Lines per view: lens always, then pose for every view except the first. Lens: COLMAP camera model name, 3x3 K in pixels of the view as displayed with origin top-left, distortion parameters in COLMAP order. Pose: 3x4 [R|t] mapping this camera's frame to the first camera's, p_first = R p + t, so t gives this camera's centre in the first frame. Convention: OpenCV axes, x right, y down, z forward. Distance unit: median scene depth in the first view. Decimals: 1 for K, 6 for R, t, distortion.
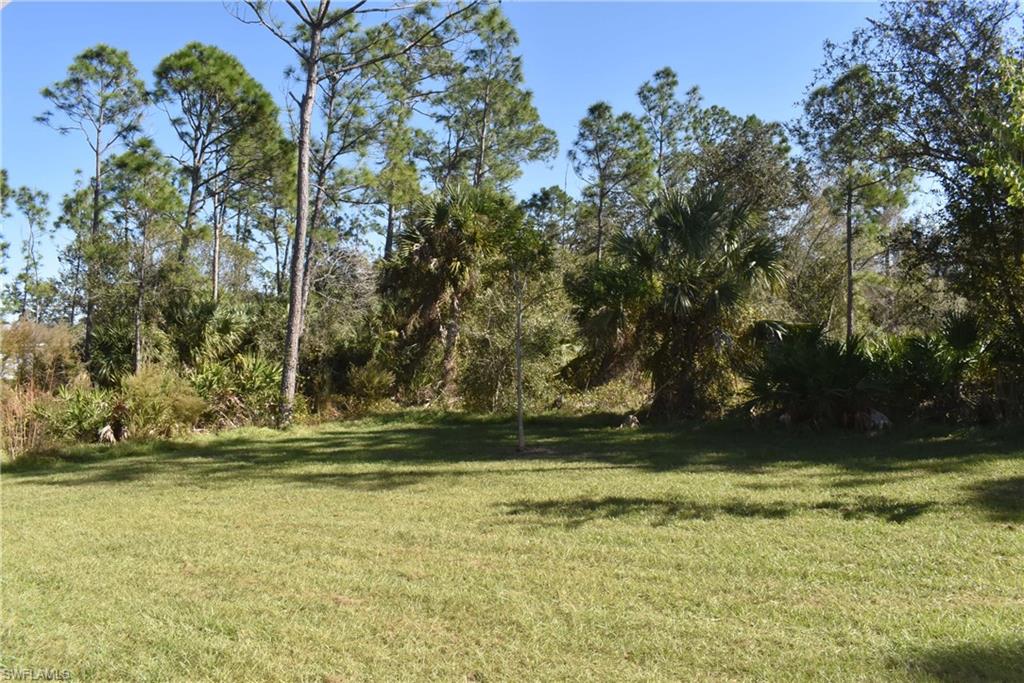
lens RADIAL K [[803.7, 0, 512.0], [0, 803.7, 341.5], [0, 0, 1]] dist [-0.095781, -0.002045]
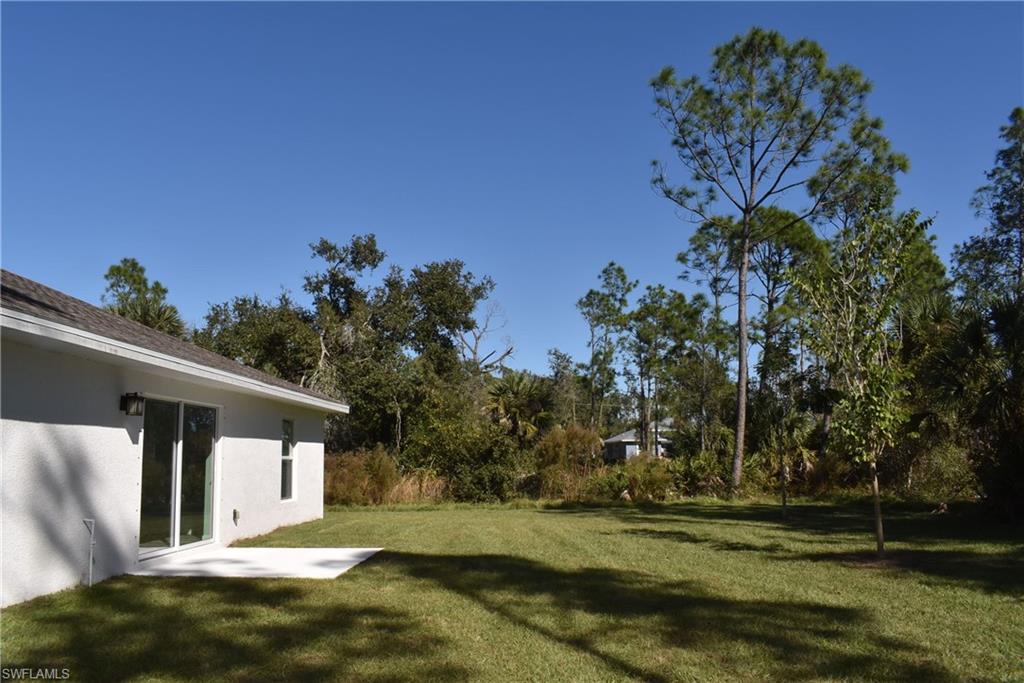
lens RADIAL K [[828.2, 0, 512.0], [0, 828.2, 341.5], [0, 0, 1]] dist [-0.073442, 0.000398]
pose [[0.559437, -0.092478, -0.823698, 0.454026], [-0.000088, 0.993750, -0.111630, -0.004005], [0.828873, 0.062523, 0.555932, -0.091530]]
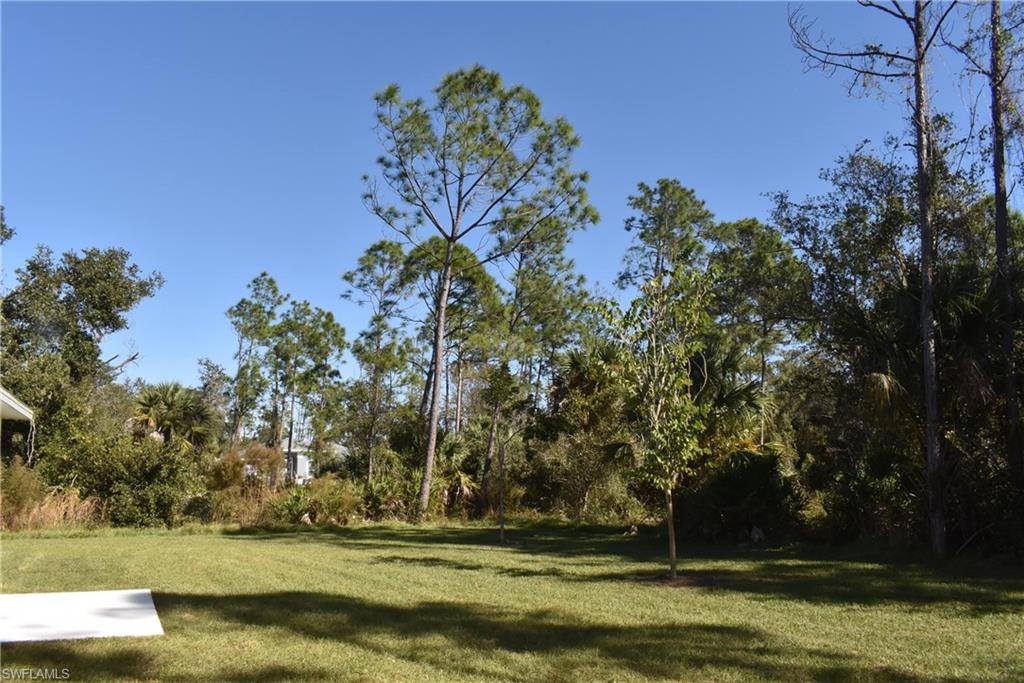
lens RADIAL K [[828.2, 0, 512.0], [0, 828.2, 341.5], [0, 0, 1]] dist [-0.073442, 0.000398]
pose [[0.883616, -0.046886, -0.465858, 0.349839], [-0.022540, 0.989560, -0.142345, -0.003290], [0.467669, 0.136278, 0.873335, -0.150951]]
